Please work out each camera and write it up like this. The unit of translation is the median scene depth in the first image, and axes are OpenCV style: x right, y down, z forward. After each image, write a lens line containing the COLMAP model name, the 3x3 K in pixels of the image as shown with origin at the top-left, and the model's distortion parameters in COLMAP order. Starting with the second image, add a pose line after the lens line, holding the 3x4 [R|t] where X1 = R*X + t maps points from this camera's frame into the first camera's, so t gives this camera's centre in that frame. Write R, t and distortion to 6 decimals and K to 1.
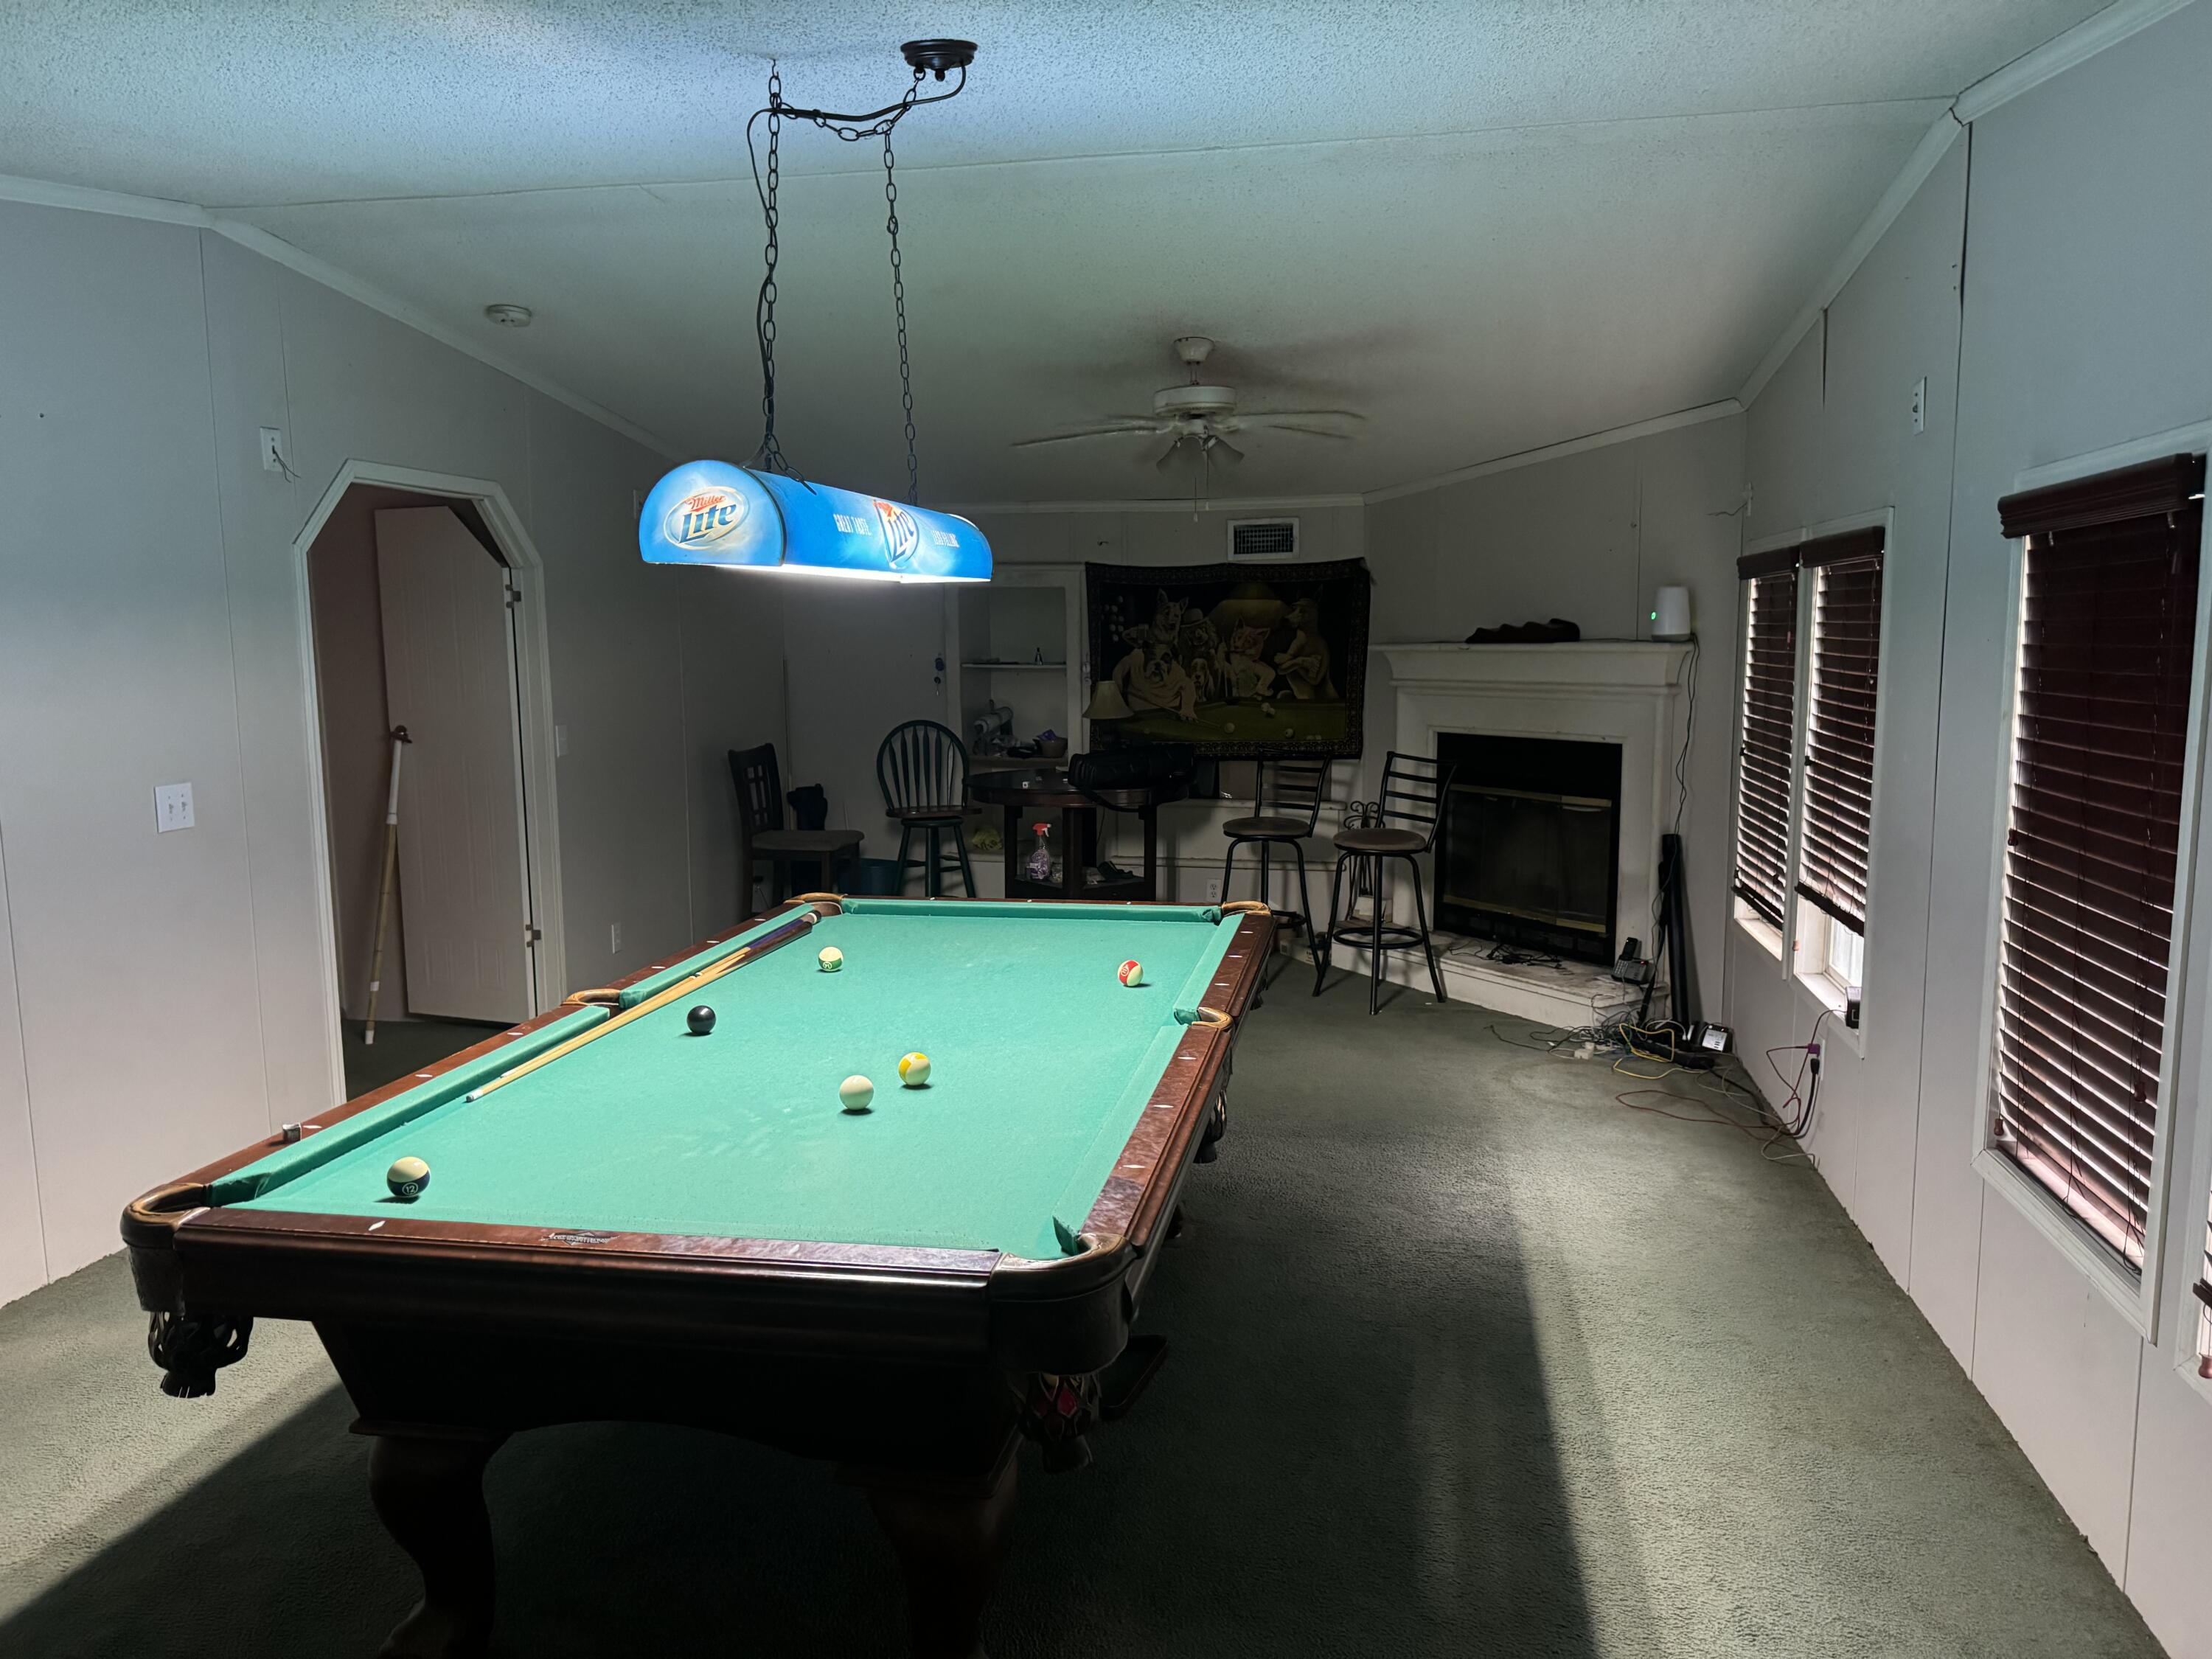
lens RADIAL K [[1570.9, 0, 1123.0], [0, 1570.9, 831.7], [0, 0, 1]] dist [0.034284, -0.048008]
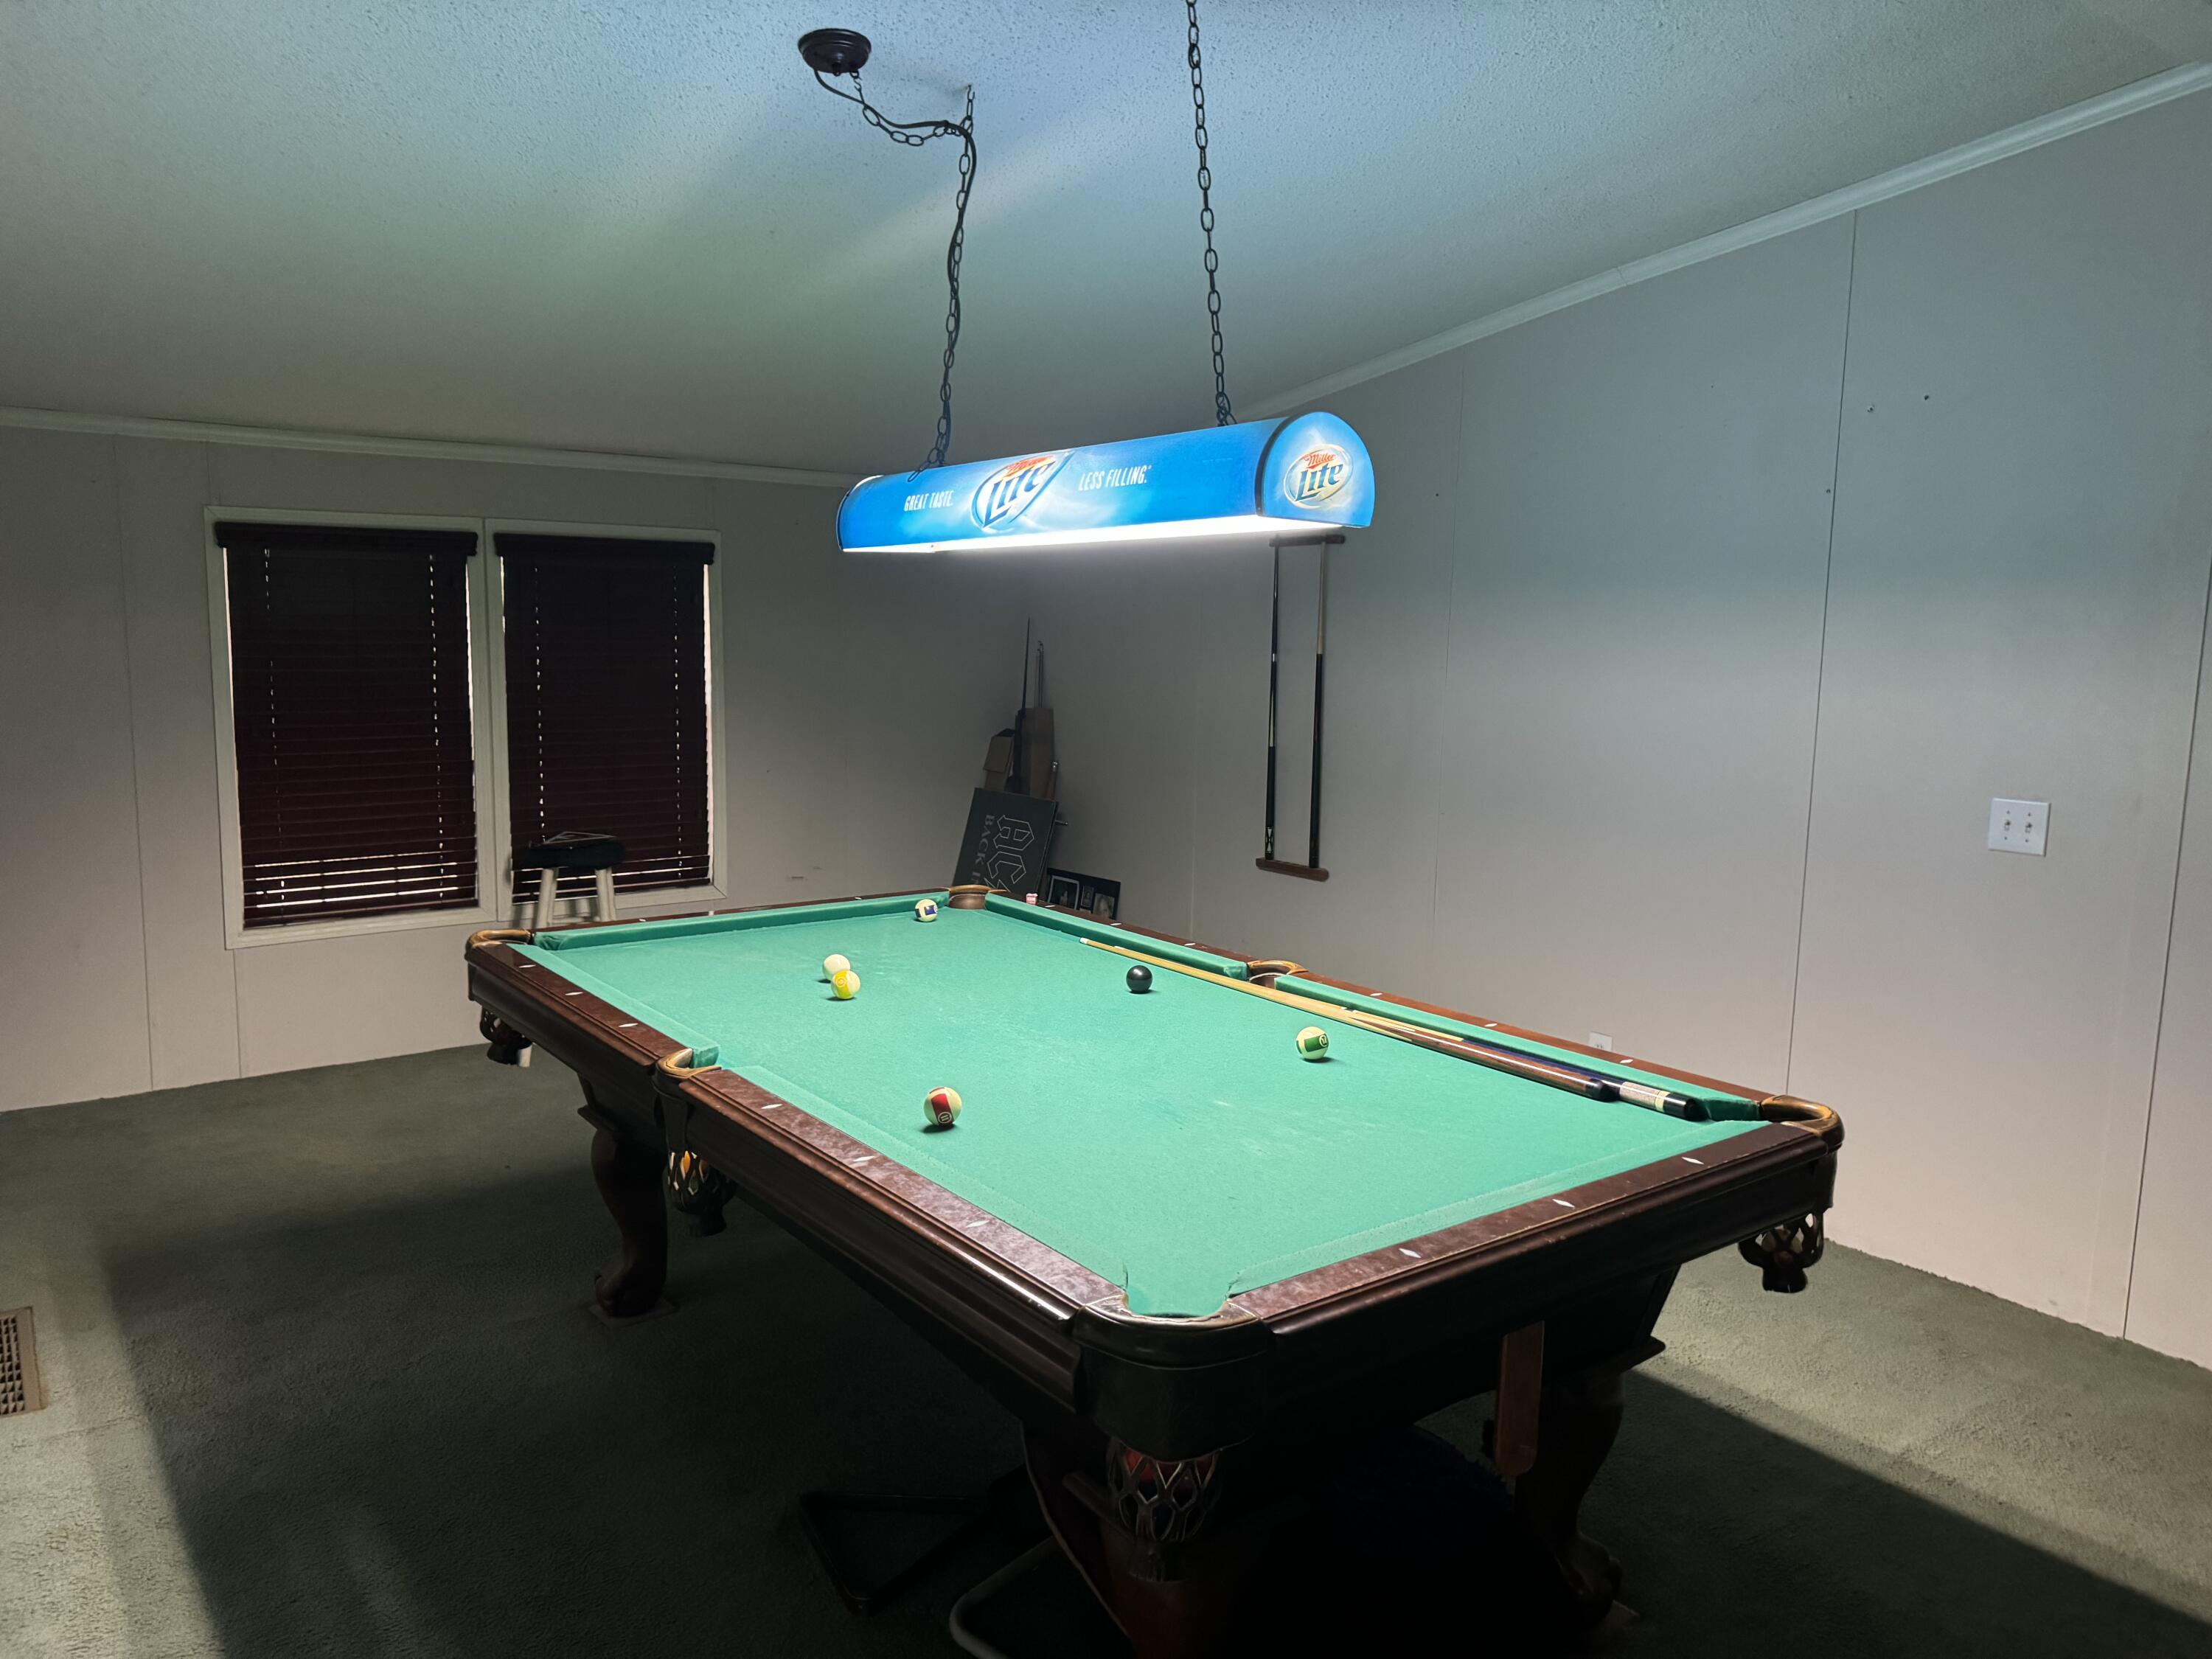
lens RADIAL K [[1570.9, 0, 1118.8], [0, 1570.9, 827.0], [0, 0, 1]] dist [0.034284, -0.048008]
pose [[0.684265, -0.077423, 0.725111, -1.064267], [0.078006, 0.996414, 0.032779, -0.026193], [-0.725049, 0.034134, 0.687851, 0.433787]]
